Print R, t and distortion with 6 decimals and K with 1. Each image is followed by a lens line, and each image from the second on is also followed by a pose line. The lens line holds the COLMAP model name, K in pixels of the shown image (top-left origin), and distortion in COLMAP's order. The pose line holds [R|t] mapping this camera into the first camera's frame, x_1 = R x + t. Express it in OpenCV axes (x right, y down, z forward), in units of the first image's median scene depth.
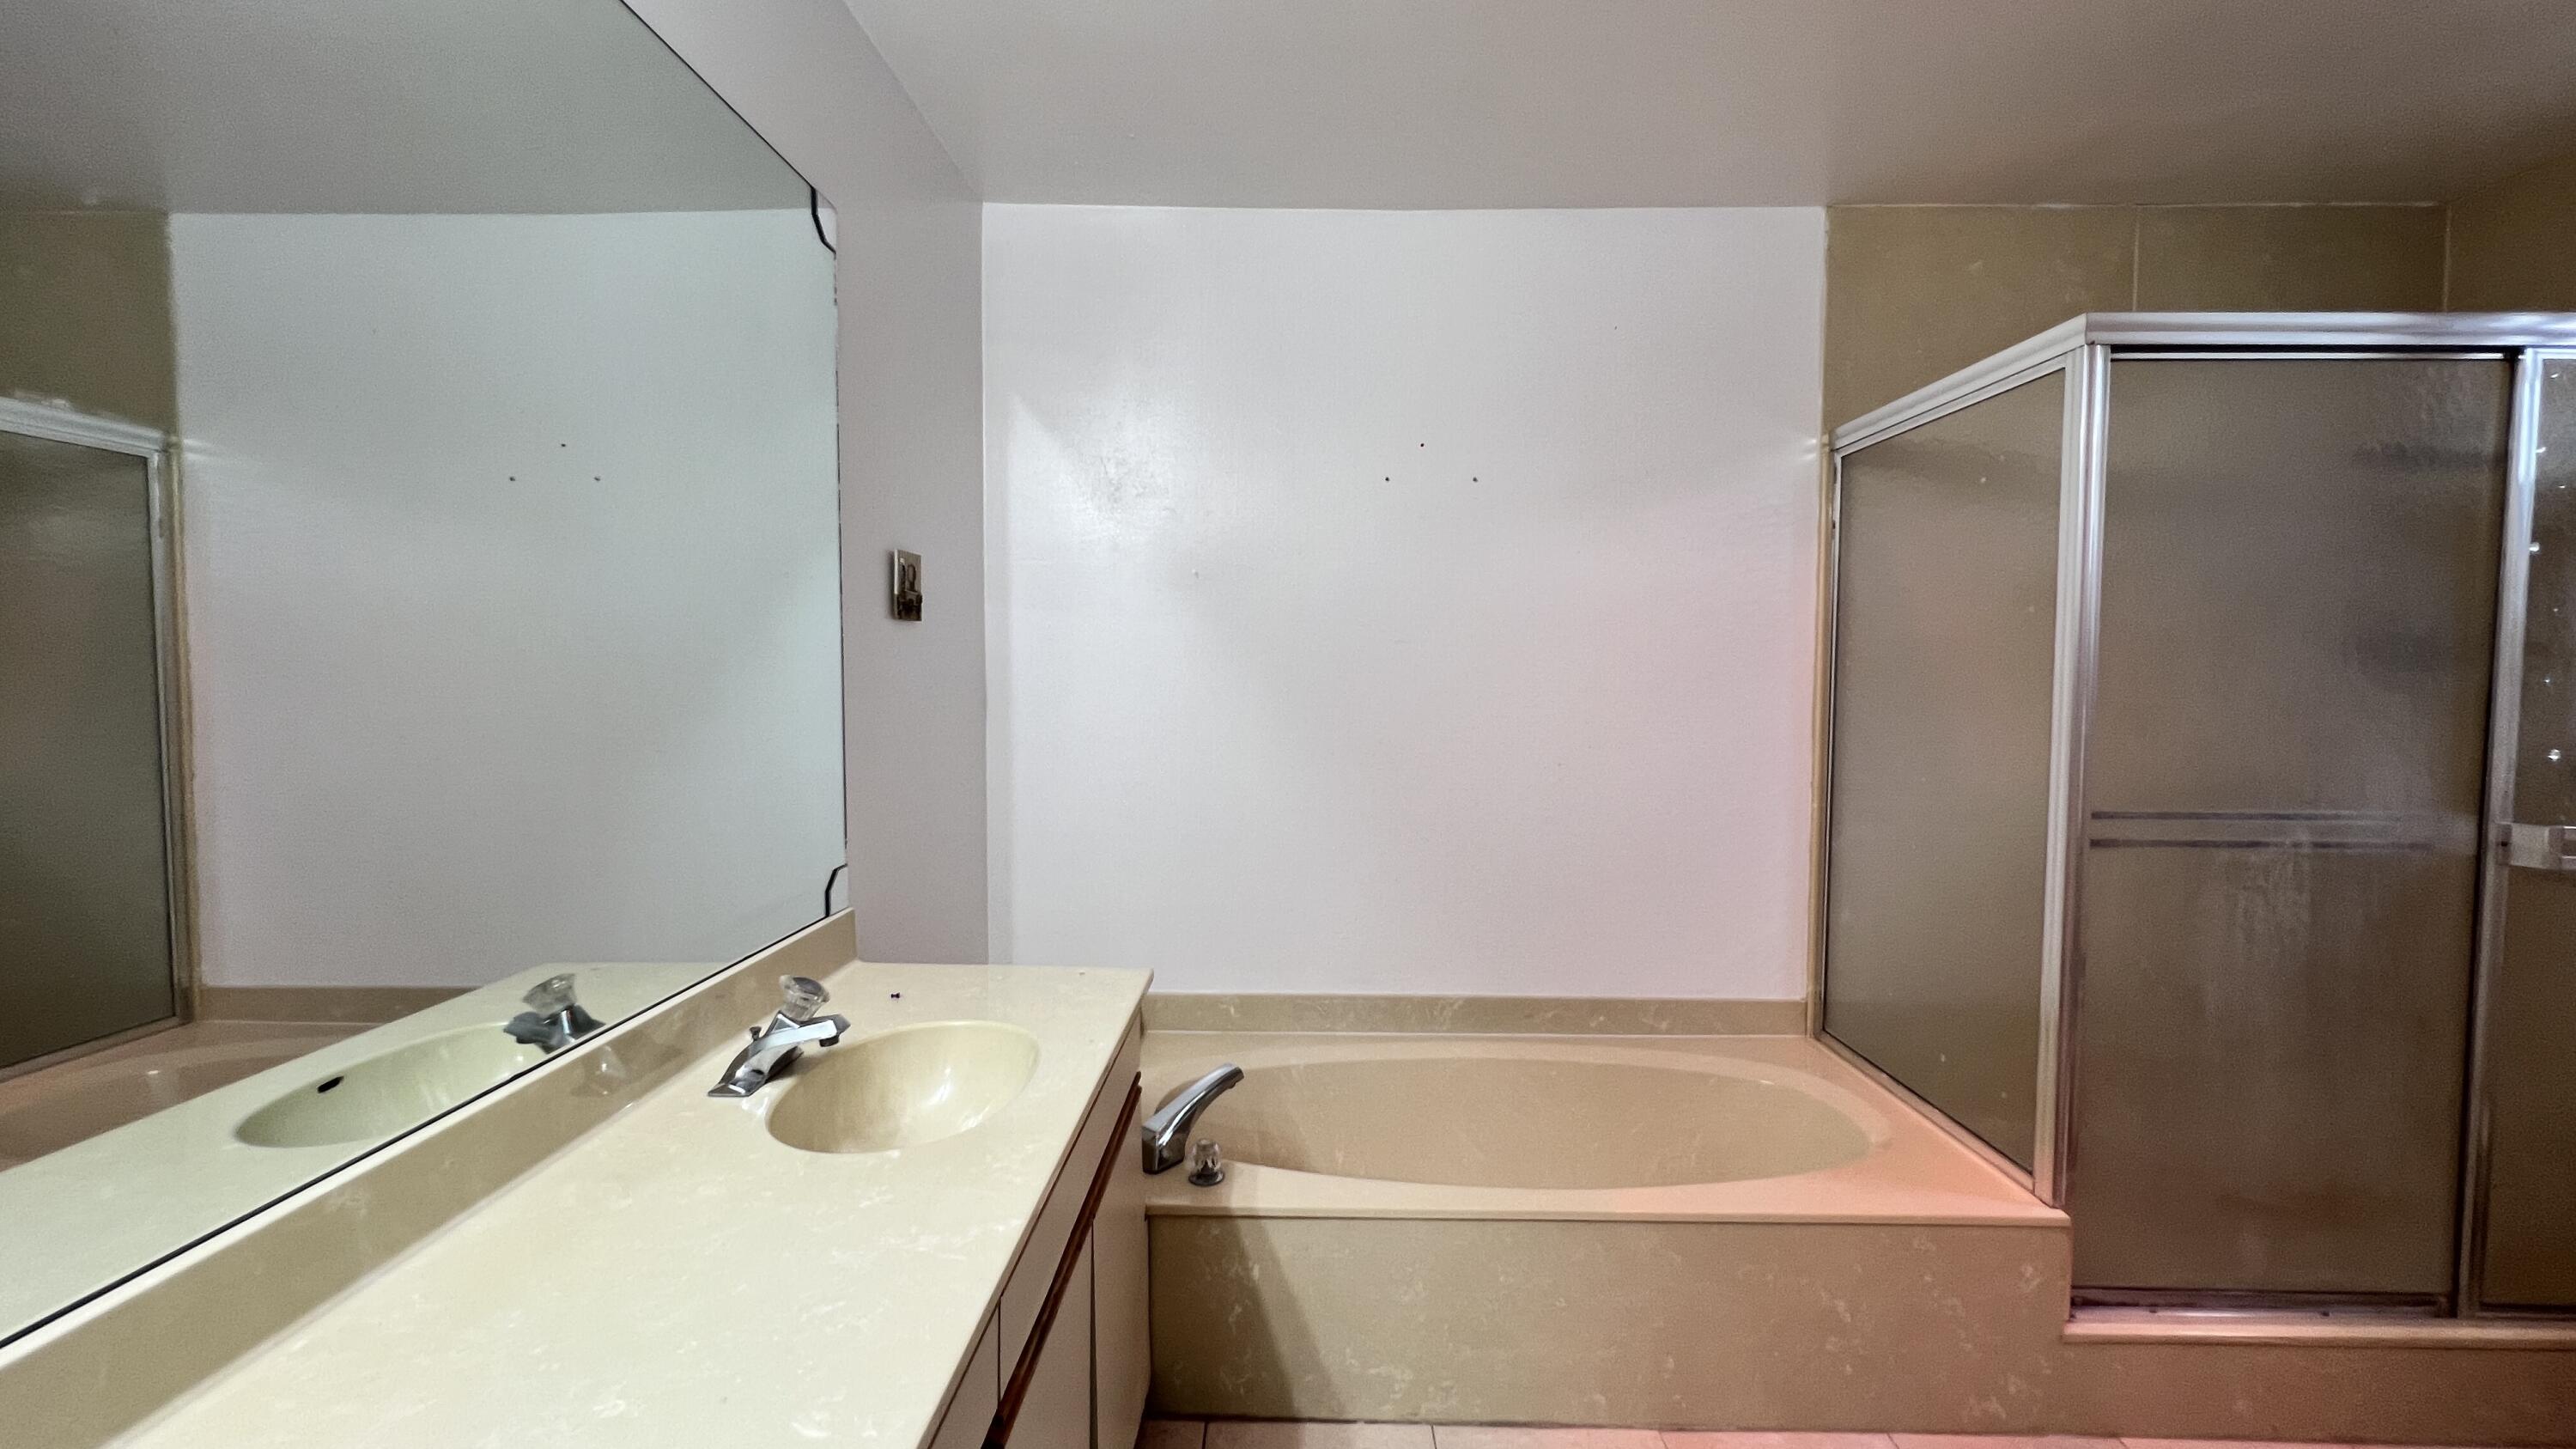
lens RADIAL K [[1028.4, 0, 1294.5], [0, 1028.4, 720.6], [0, 0, 1]] dist [0.001233, 0.000356]
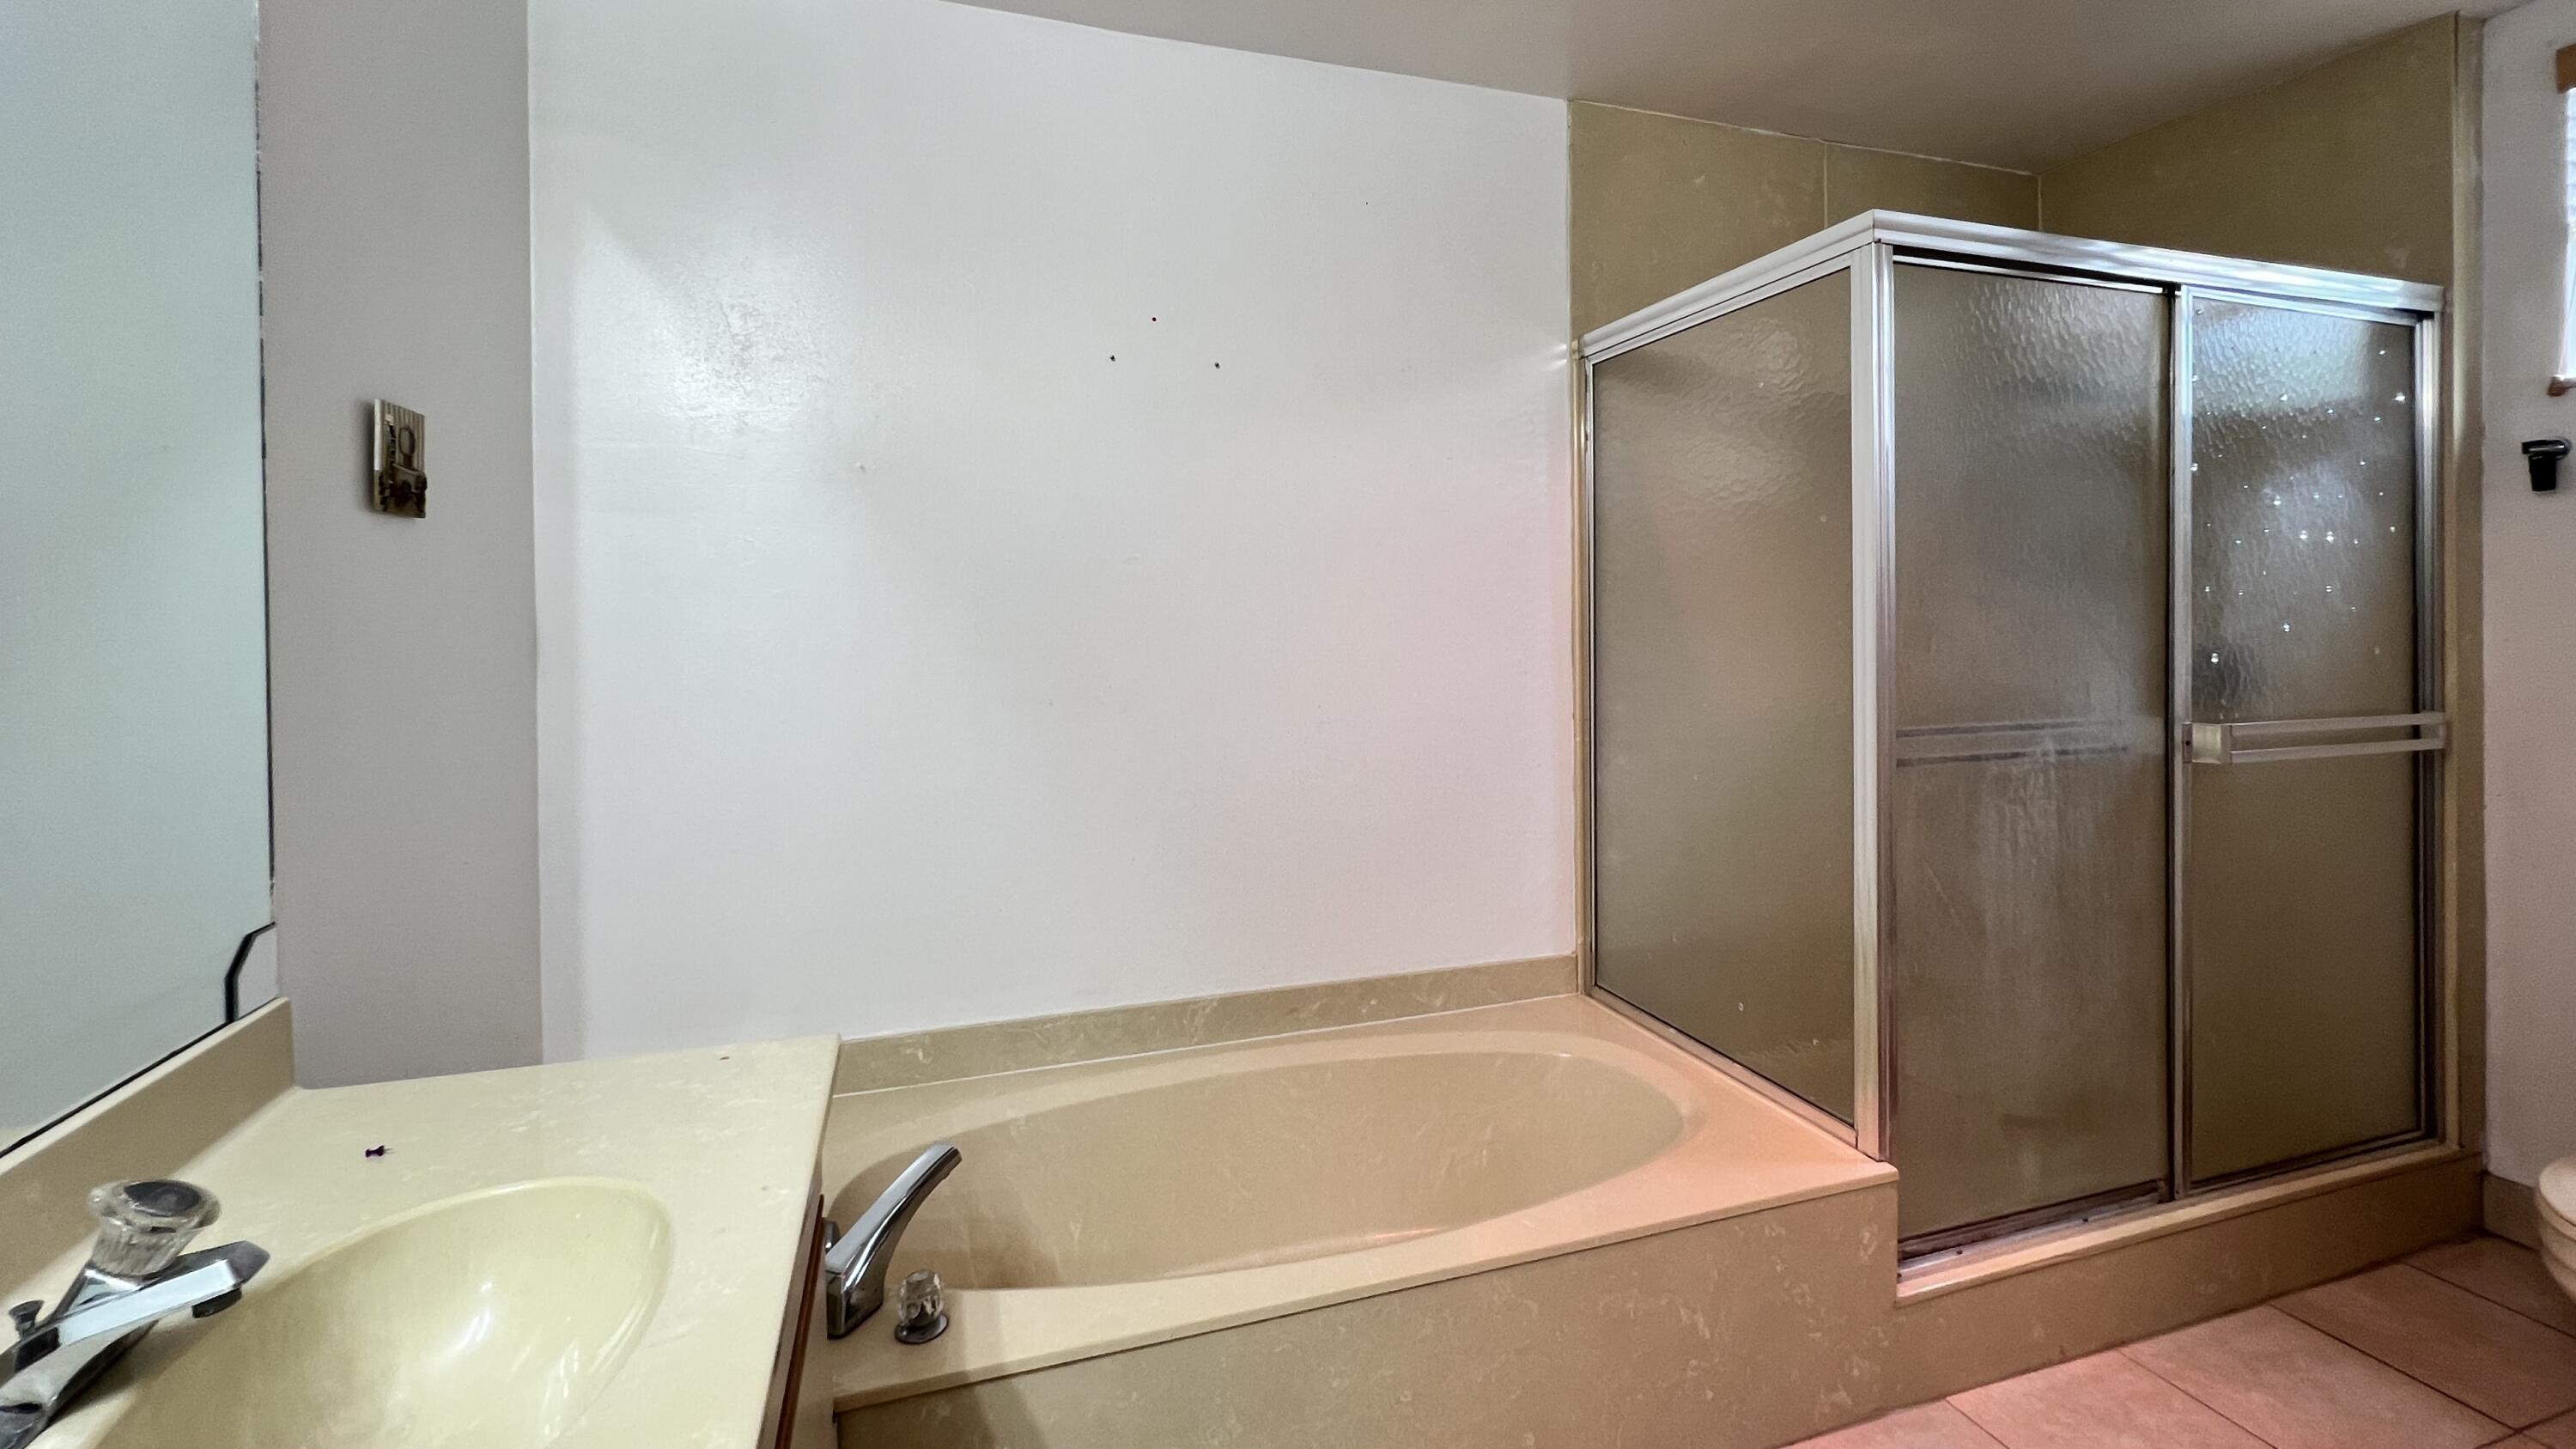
lens RADIAL K [[1028.4, 0, 1215.7], [0, 1028.4, 630.5], [0, 0, 1]] dist [0.001233, 0.000356]
pose [[0.950623, -0.016715, 0.309898, -0.109096], [0.029714, 0.998863, -0.037272, 0.012574], [-0.308923, 0.044640, 0.950039, 0.279883]]
